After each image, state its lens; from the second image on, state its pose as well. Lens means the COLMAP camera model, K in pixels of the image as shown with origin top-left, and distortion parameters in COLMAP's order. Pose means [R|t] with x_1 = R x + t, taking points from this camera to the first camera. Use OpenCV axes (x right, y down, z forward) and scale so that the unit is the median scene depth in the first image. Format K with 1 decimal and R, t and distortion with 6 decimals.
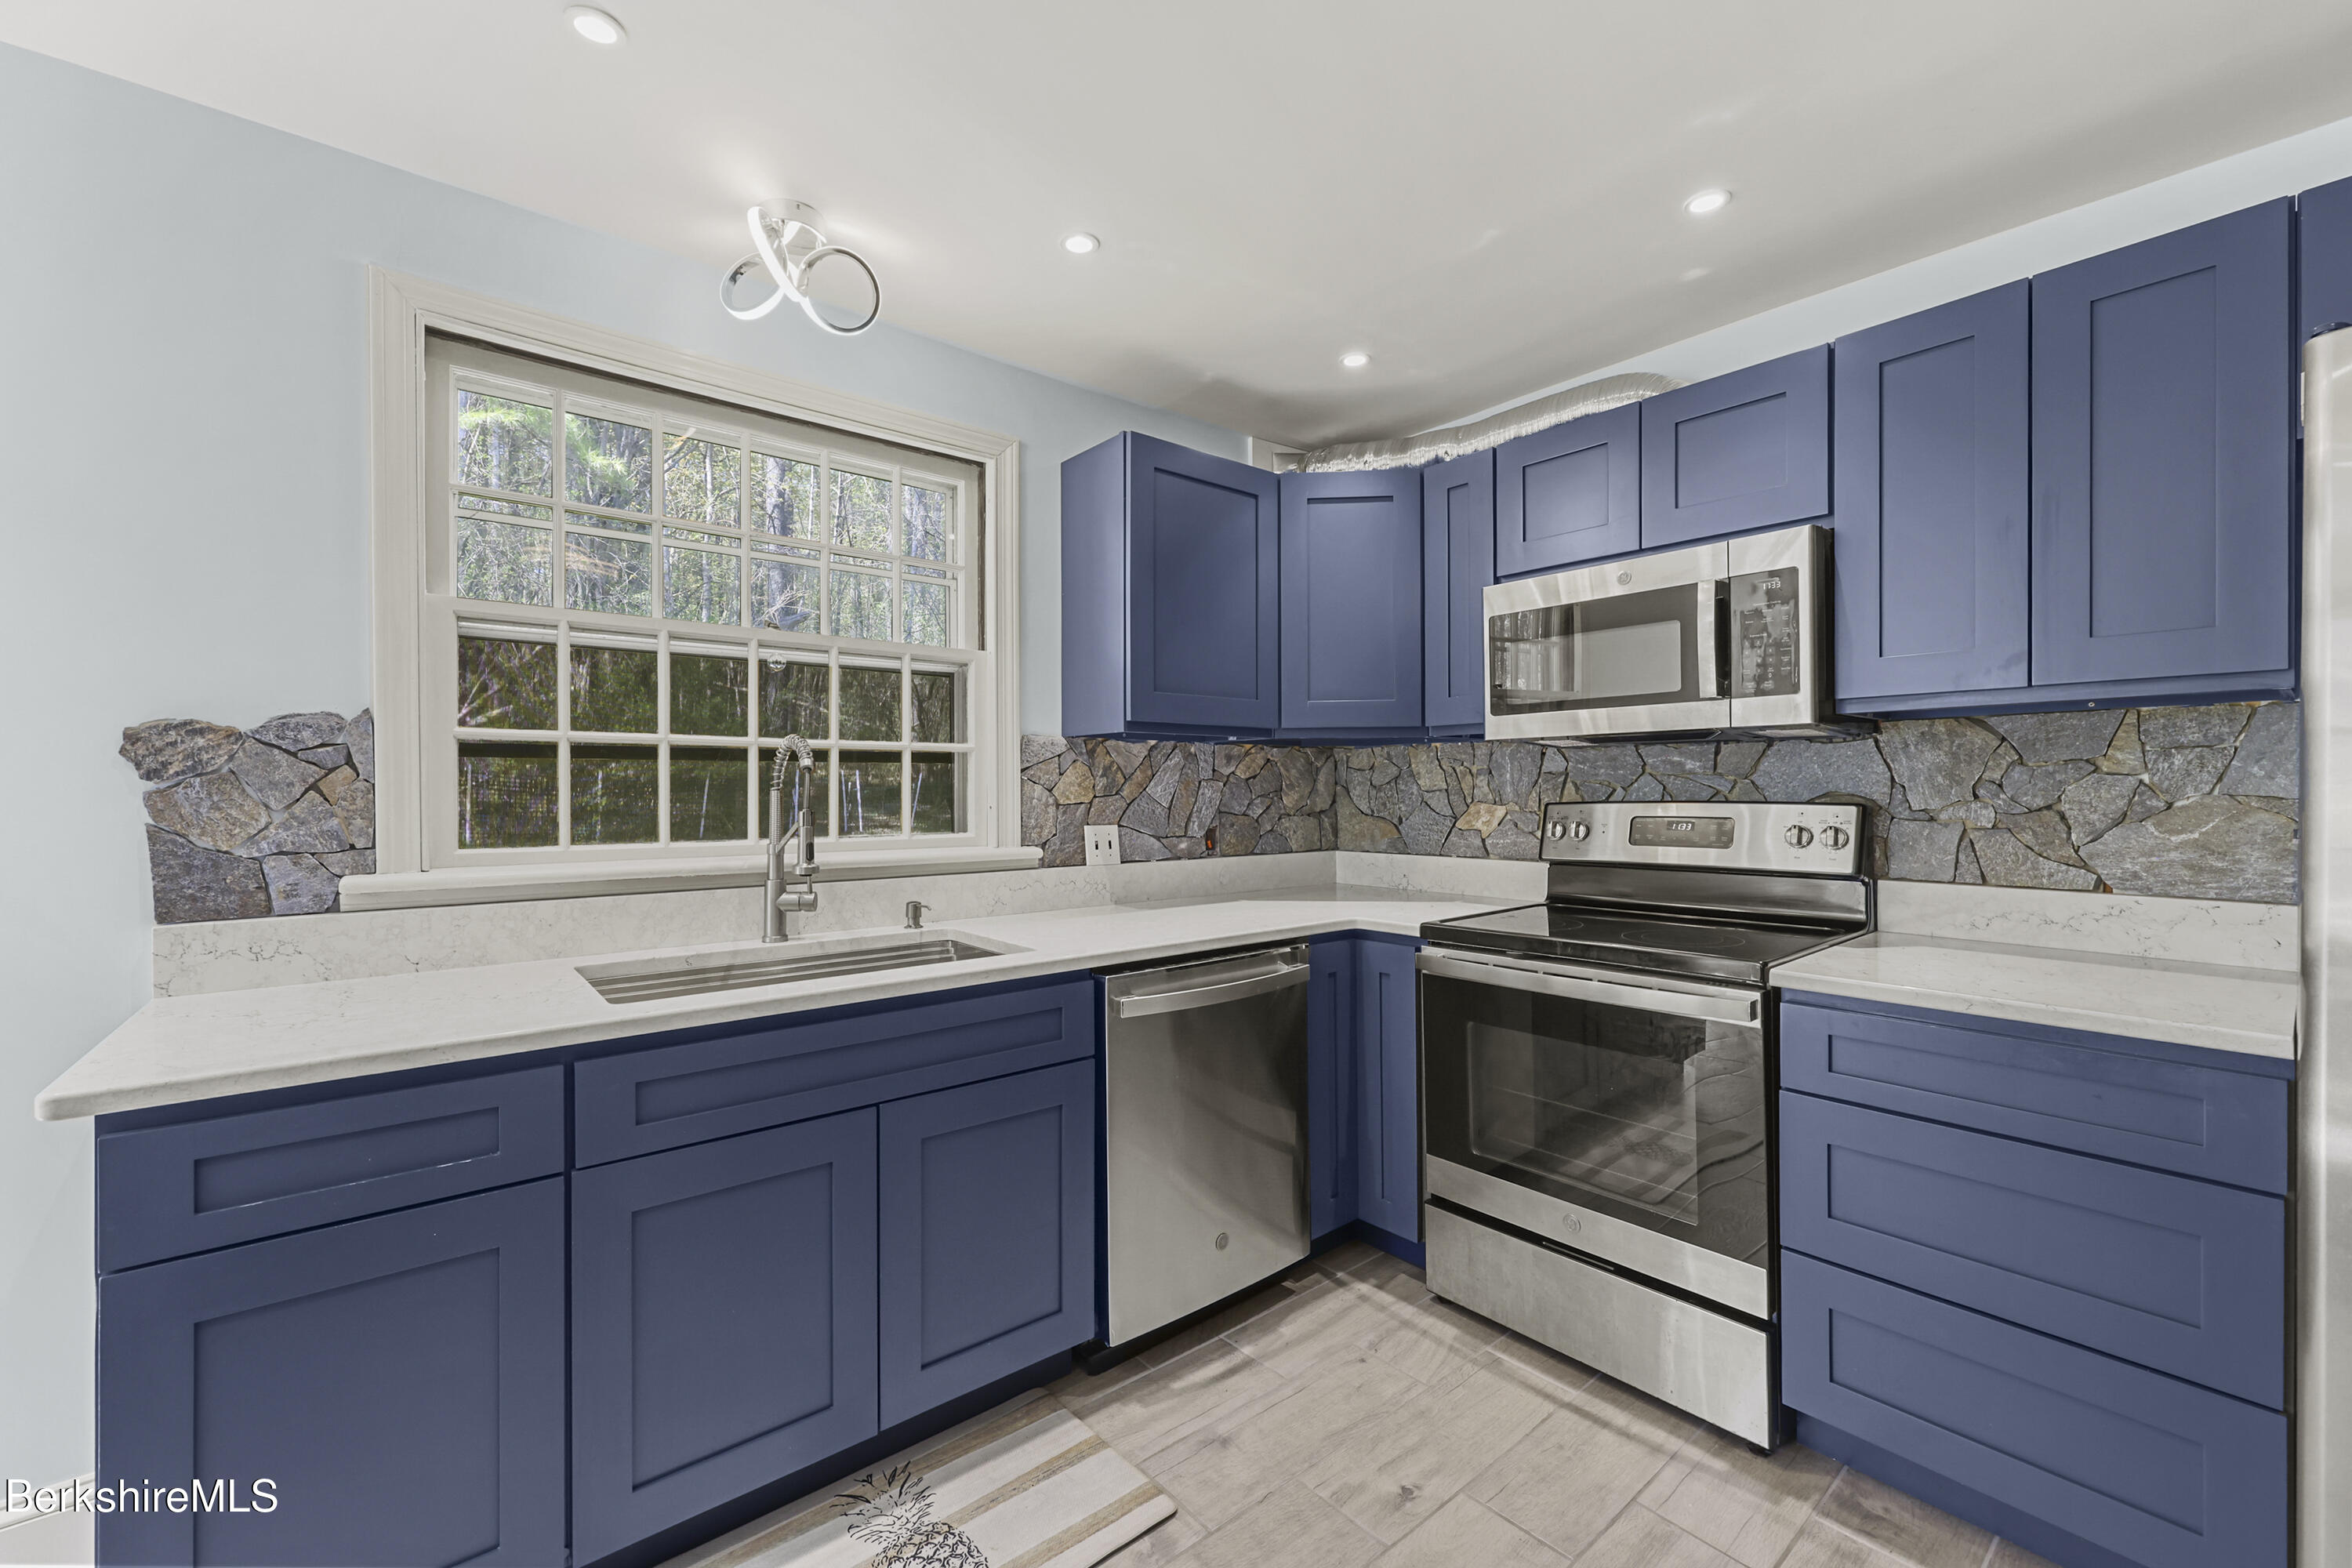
lens RADIAL K [[952.3, 0, 1182.8], [0, 952.3, 791.3], [0, 0, 1]] dist [0.000479, 0.000212]
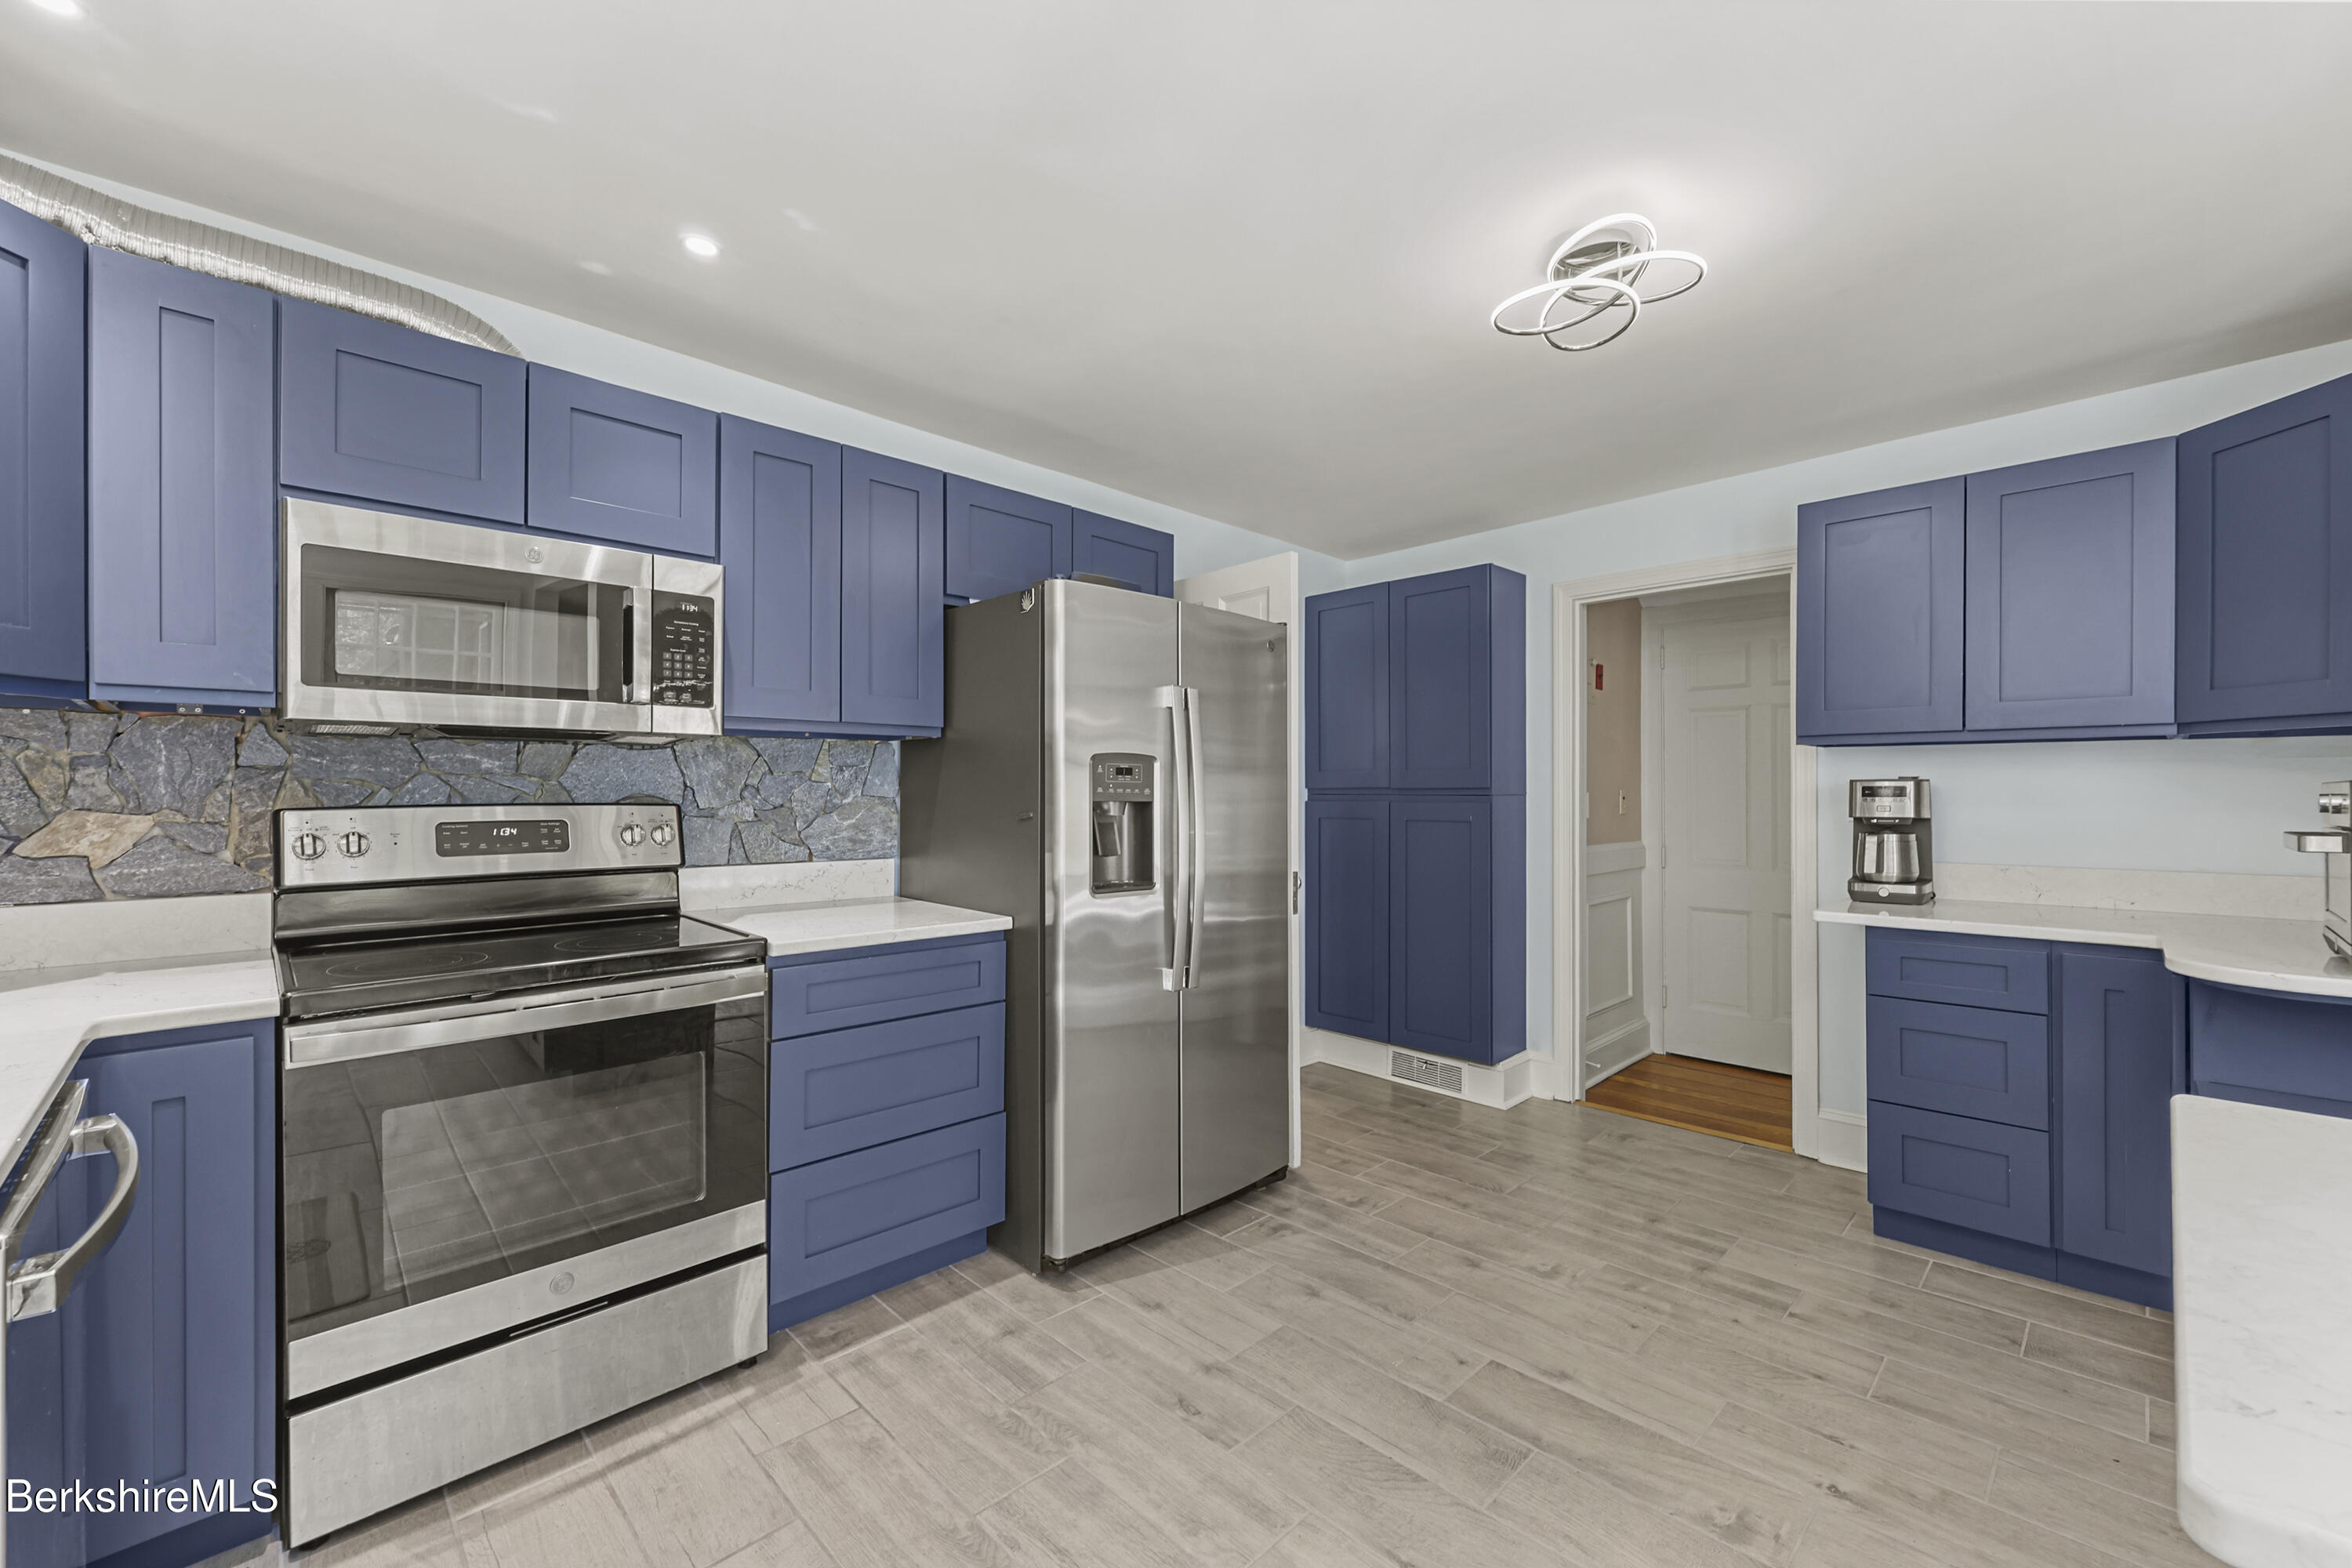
lens RADIAL K [[952.3, 0, 1182.8], [0, 952.3, 791.3], [0, 0, 1]] dist [0.000479, 0.000212]
pose [[-0.086918, 0.003968, 0.996208, -0.445143], [-0.000069, 0.999992, -0.003989, 0.001912], [-0.996215, -0.000415, -0.086917, 0.431499]]
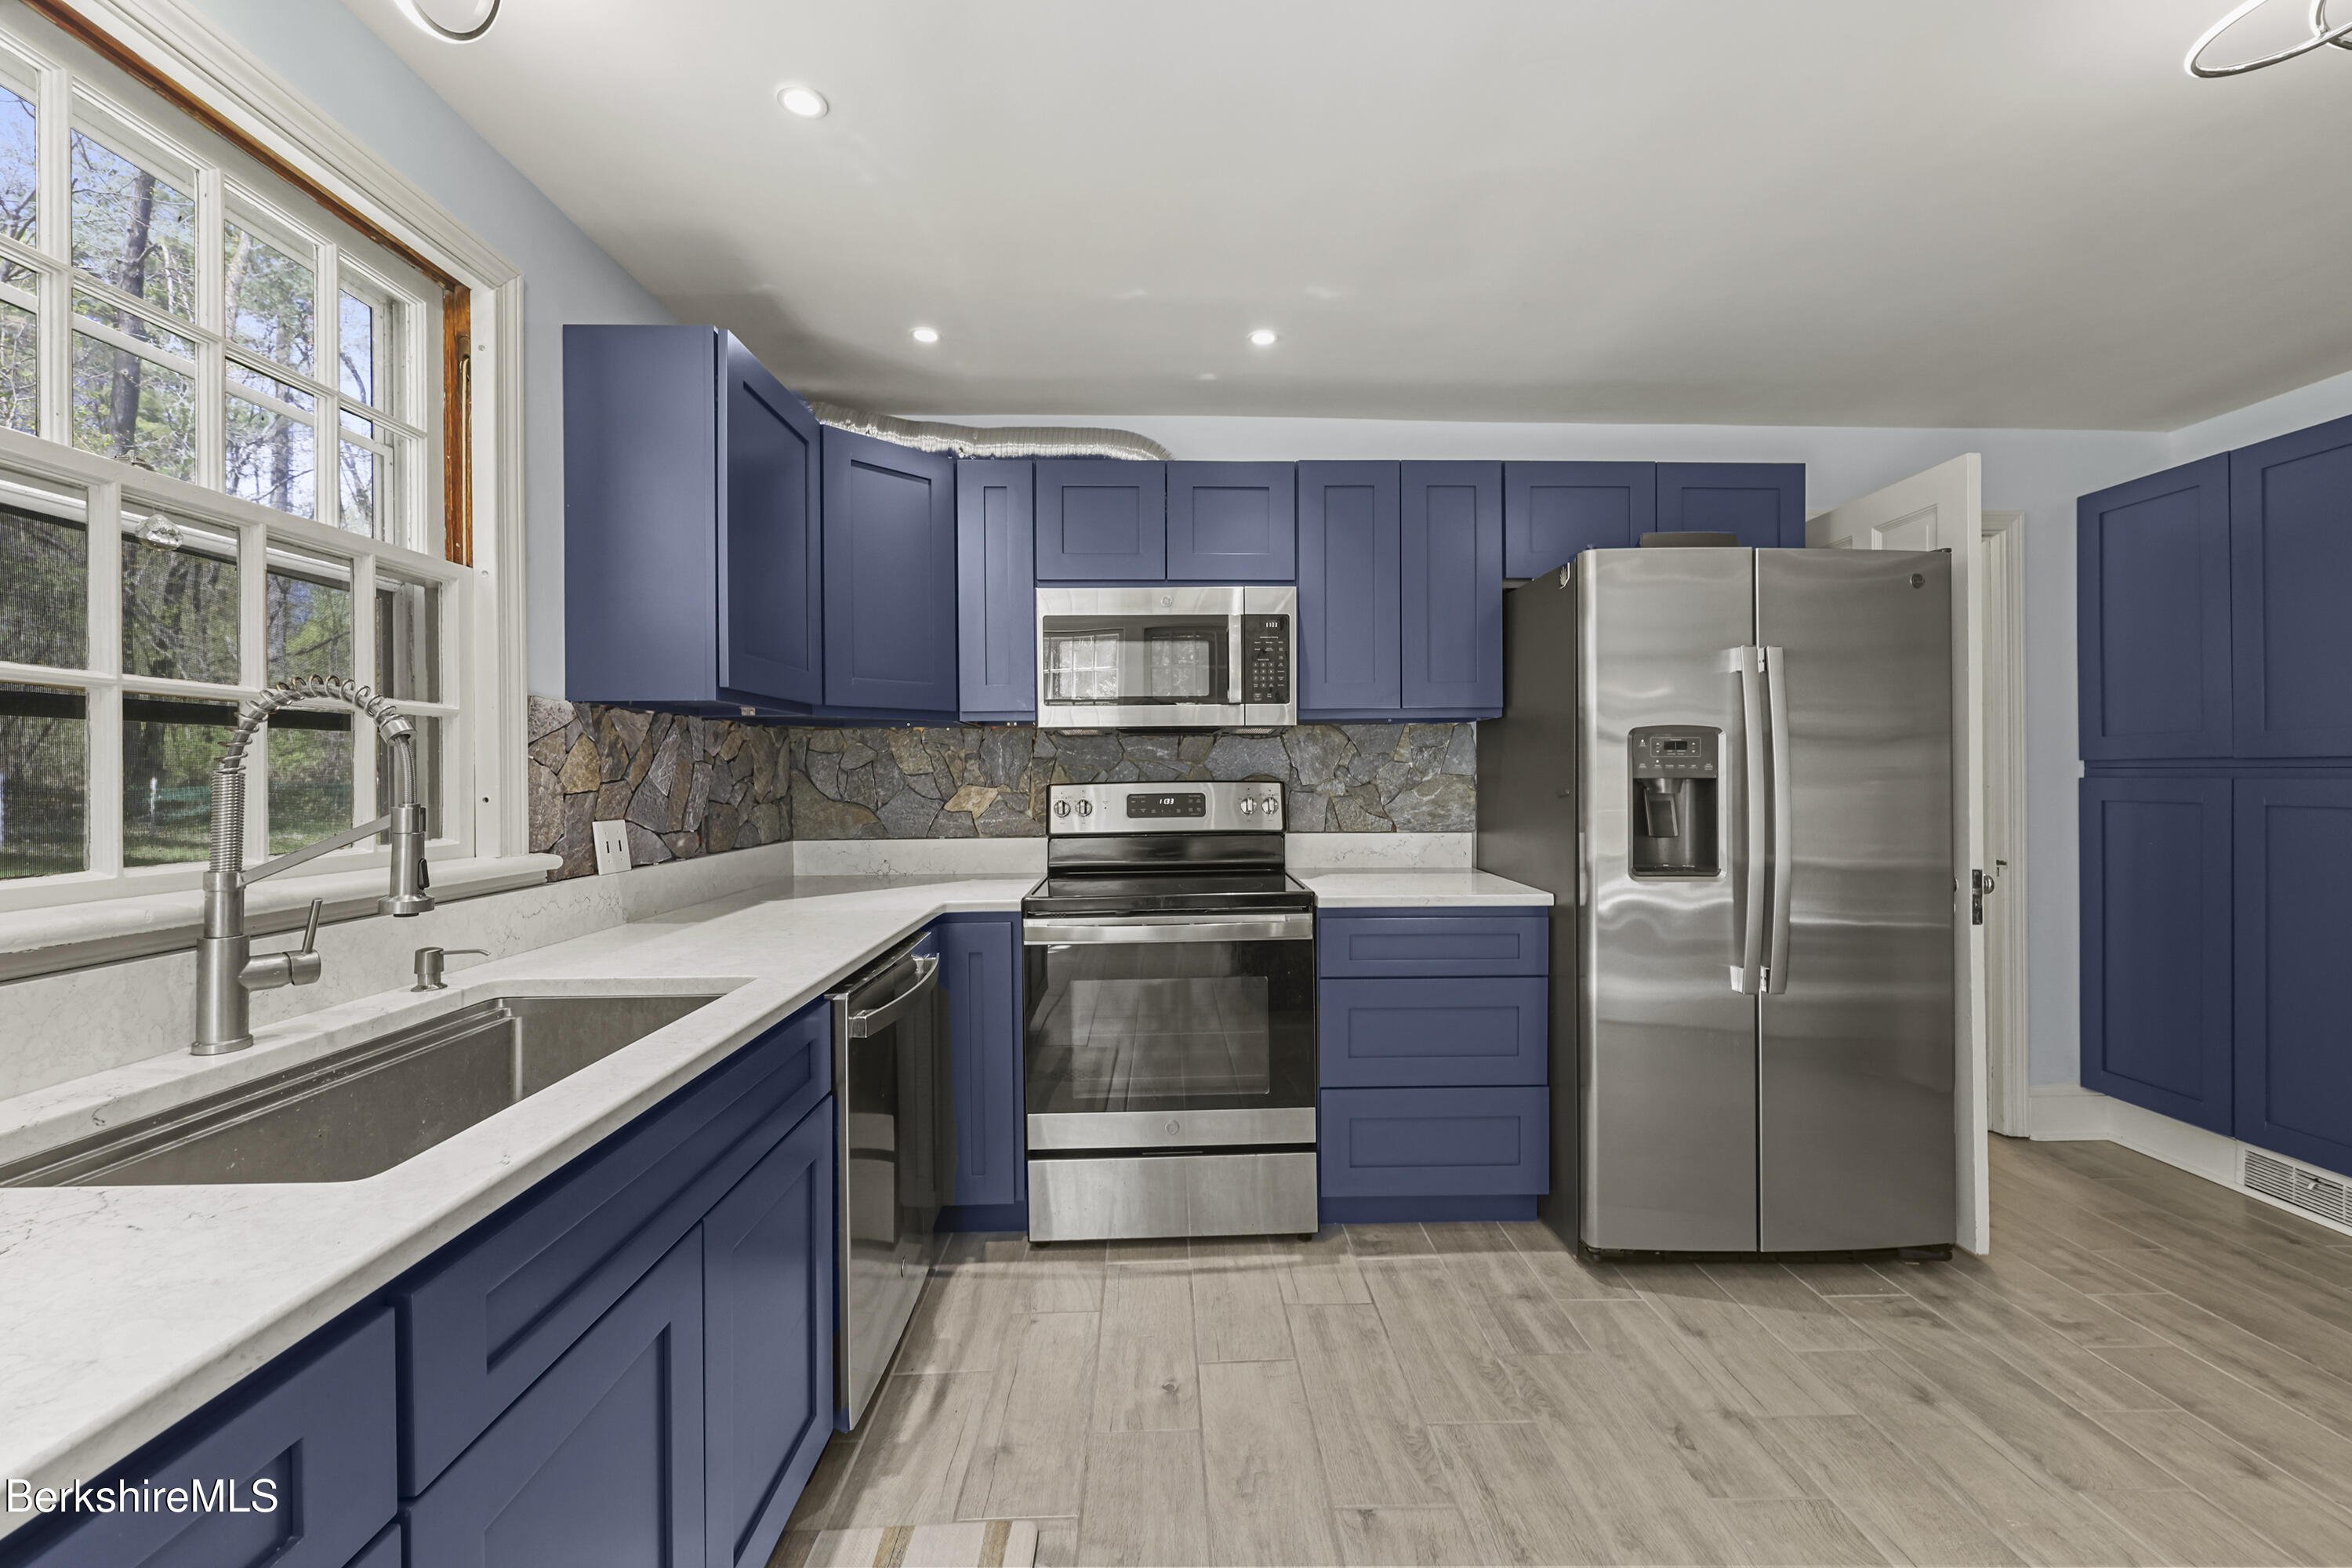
lens RADIAL K [[945.3, 0, 1181.7], [0, 945.3, 777.4], [0, 0, 1]] dist [-0.000224, 0.000092]
pose [[0.617437, -0.004727, 0.786606, -0.455630], [0.006057, 0.999981, 0.001255, 0.003857], [-0.786597, 0.003990, 0.617454, 0.206270]]
